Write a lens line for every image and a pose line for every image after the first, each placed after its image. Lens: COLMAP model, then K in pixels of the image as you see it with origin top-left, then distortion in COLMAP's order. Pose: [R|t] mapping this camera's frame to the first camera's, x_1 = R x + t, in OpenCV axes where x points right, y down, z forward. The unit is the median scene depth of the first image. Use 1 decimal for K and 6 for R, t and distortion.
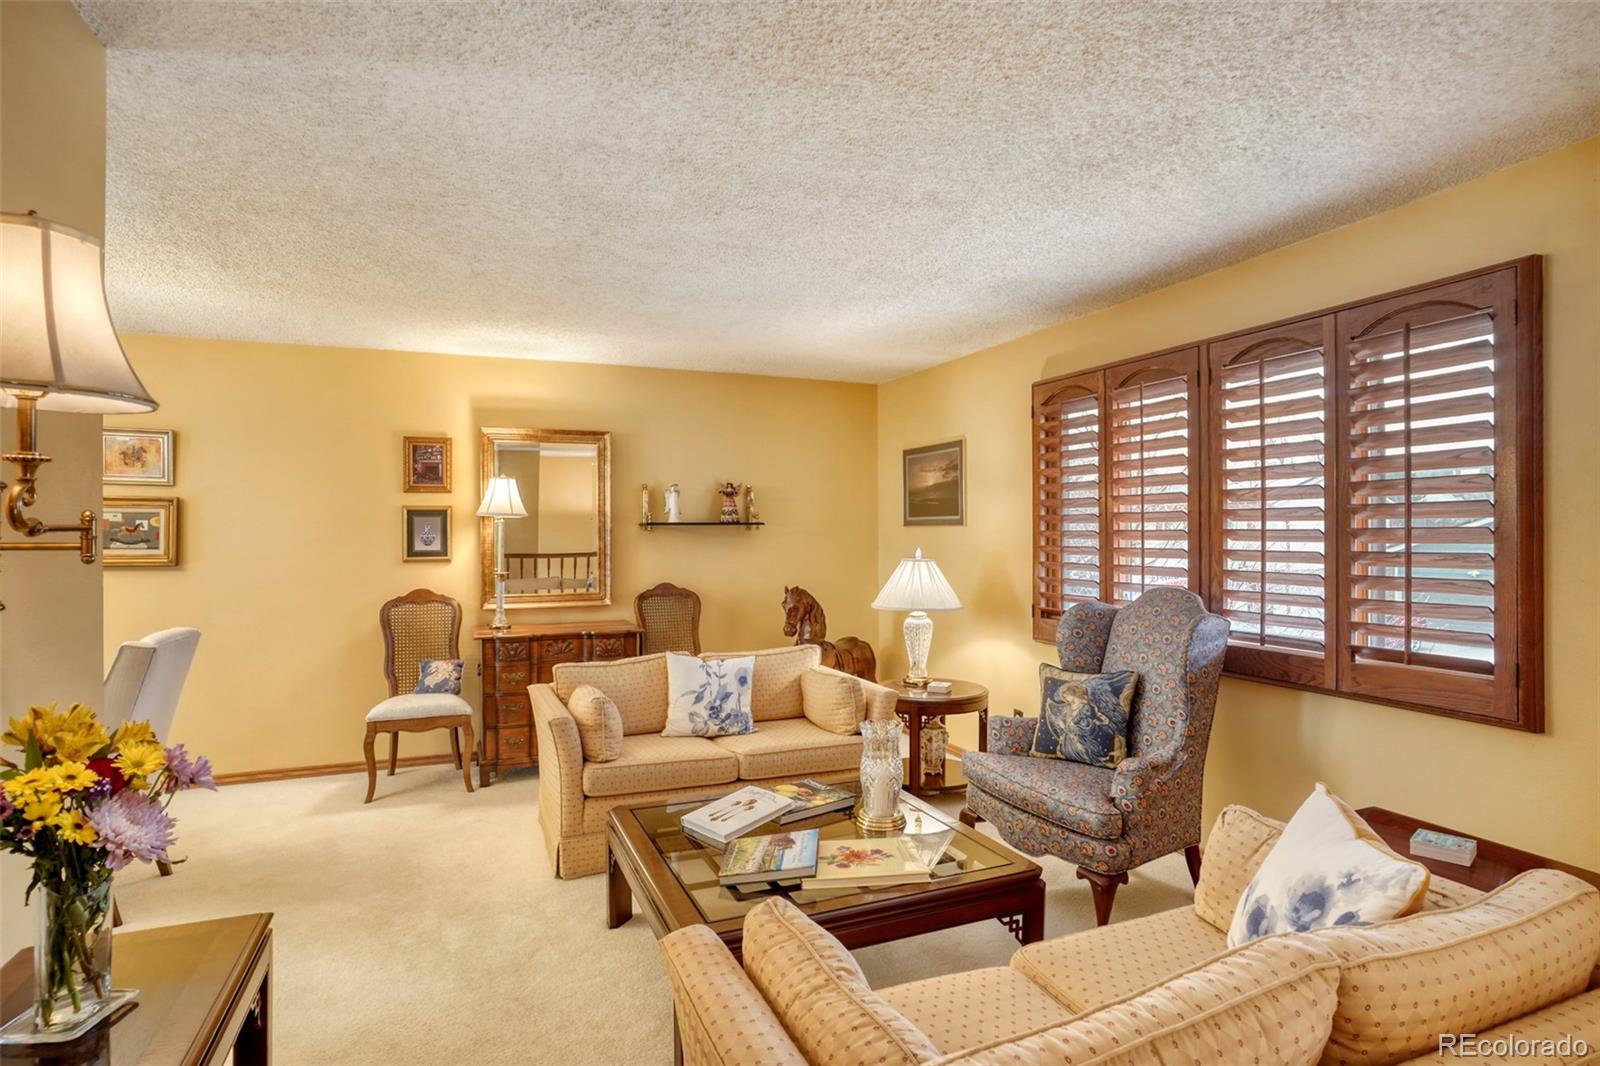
lens RADIAL K [[837.9, 0, 797.3], [0, 837.9, 538.3], [0, 0, 1]] dist [-0.037479, 0.022629]
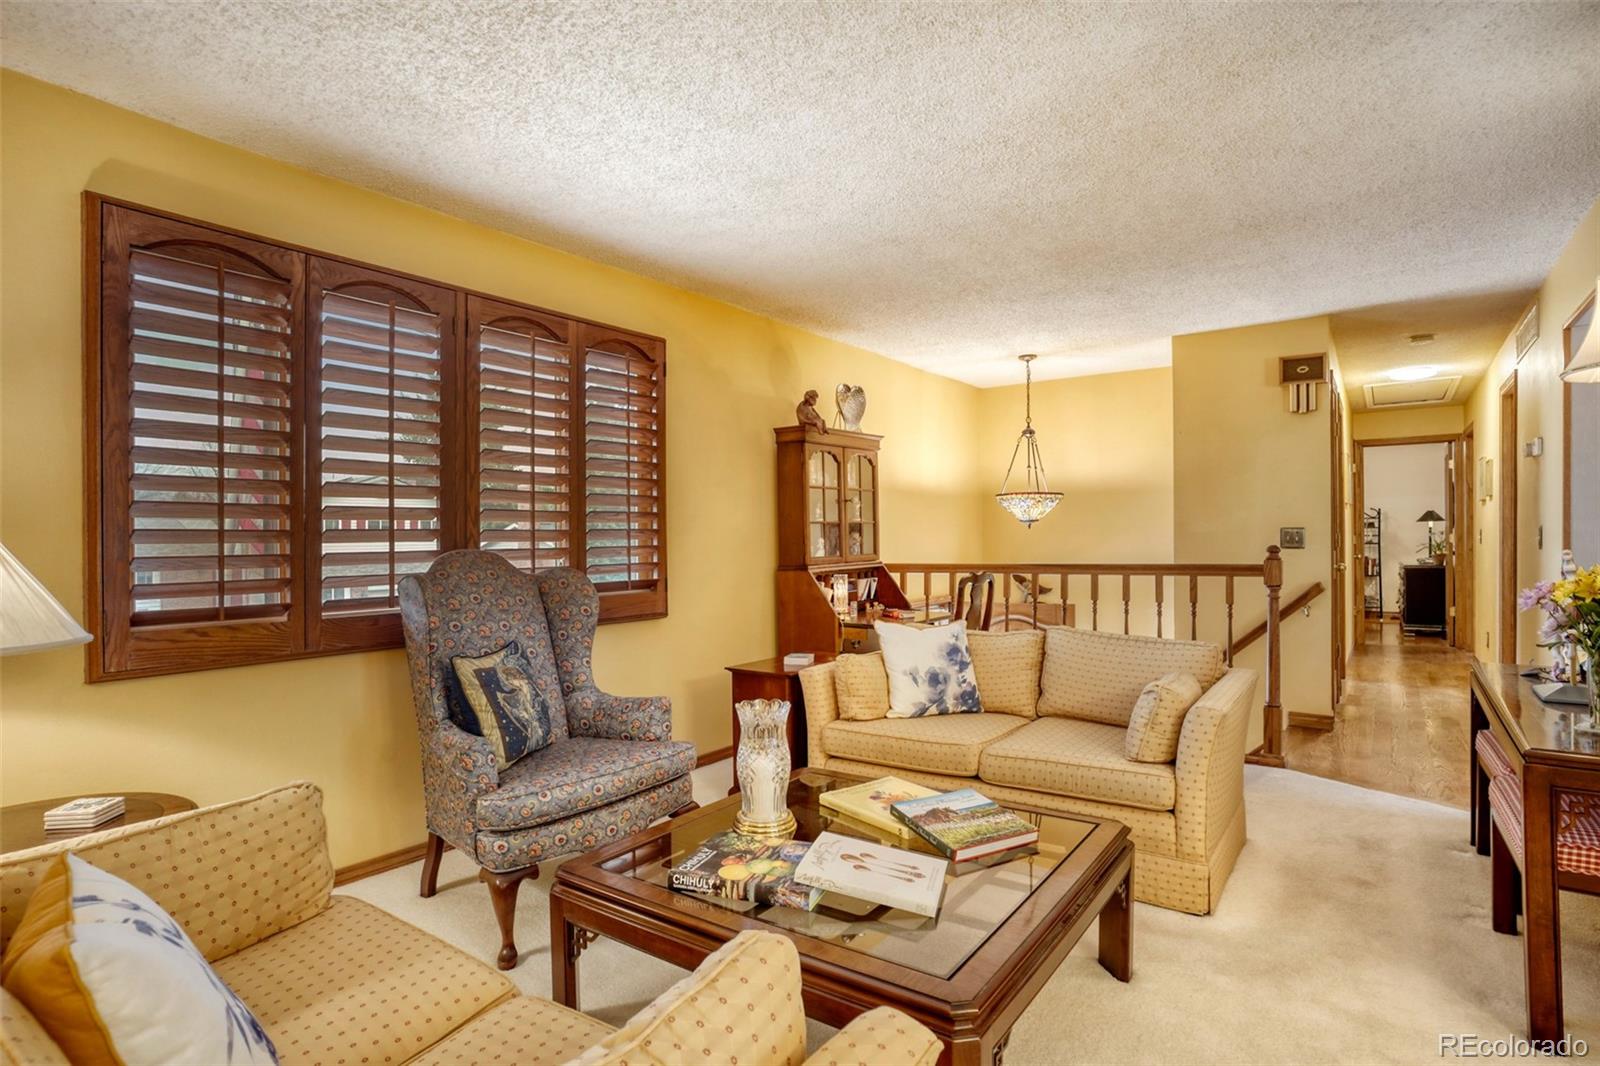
lens RADIAL K [[837.9, 0, 797.3], [0, 837.9, 538.3], [0, 0, 1]] dist [-0.037479, 0.022629]
pose [[-0.520390, 0.002743, 0.853924, -0.389289], [0.014996, 0.999870, 0.005928, 0.036138], [-0.853797, 0.015890, -0.520363, 0.888240]]
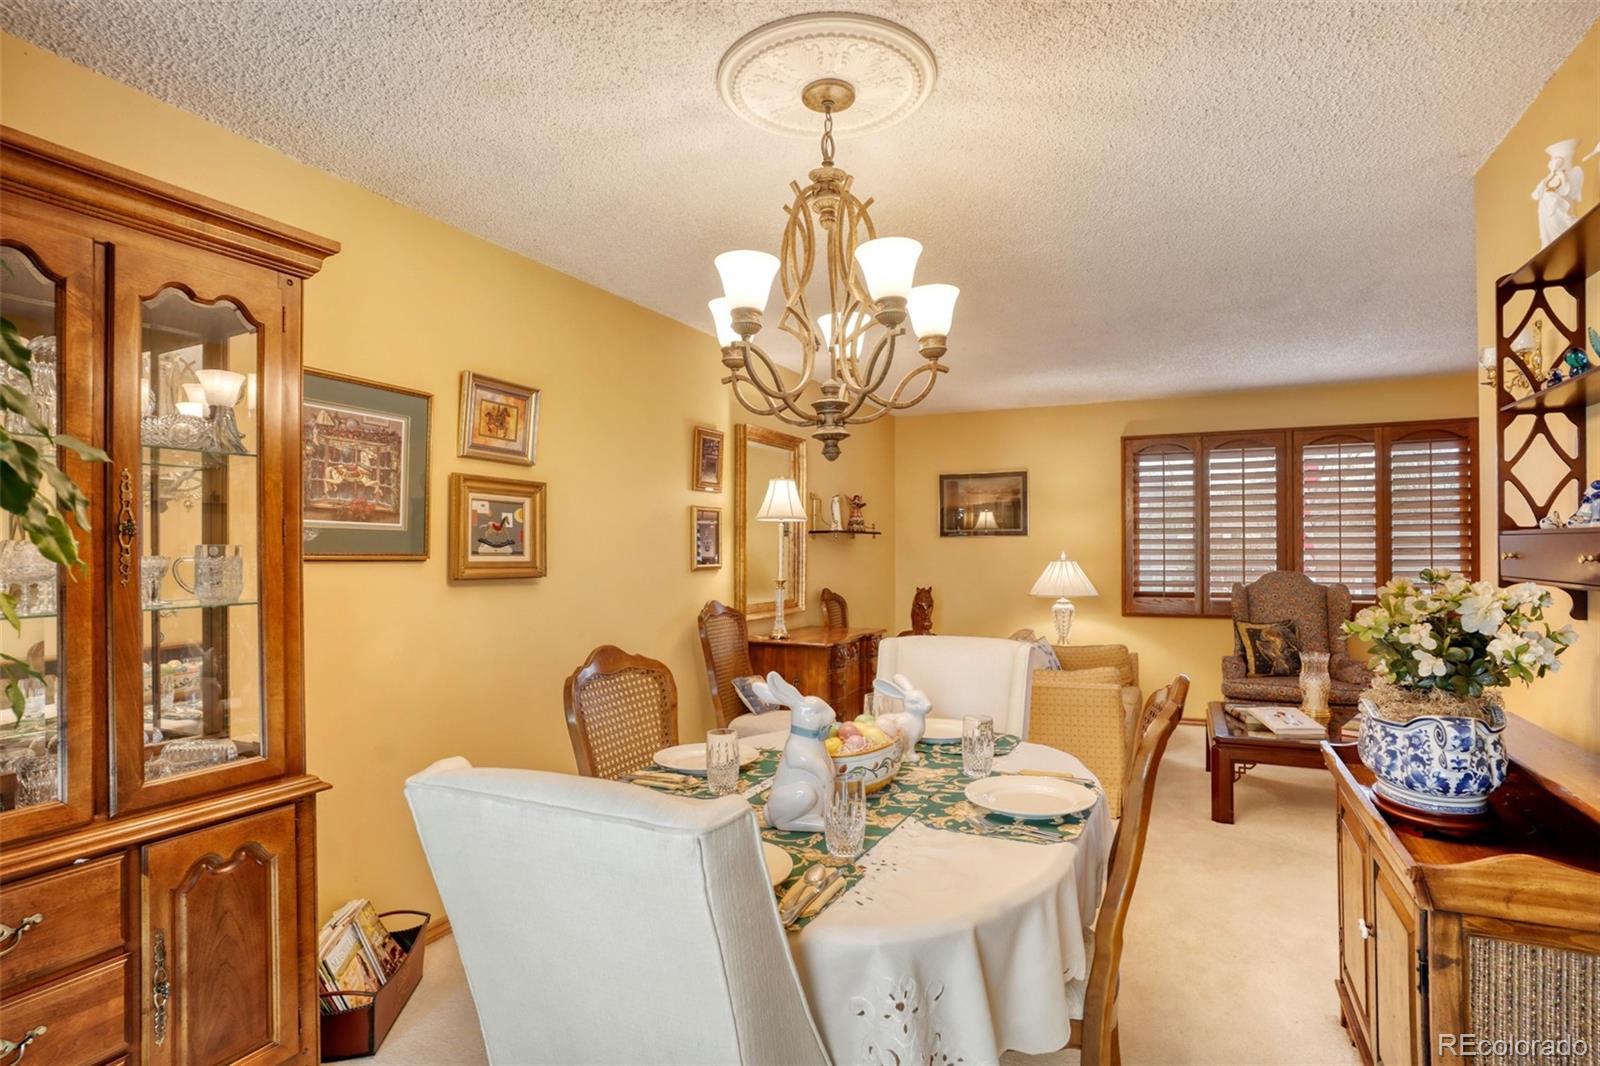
lens RADIAL K [[837.9, 0, 797.3], [0, 837.9, 538.3], [0, 0, 1]] dist [-0.037479, 0.022629]
pose [[0.735261, 0.009356, 0.677720, -1.102112], [0.008690, 0.999692, -0.023229, 0.018110], [-0.677729, 0.022969, 0.734953, 0.319823]]
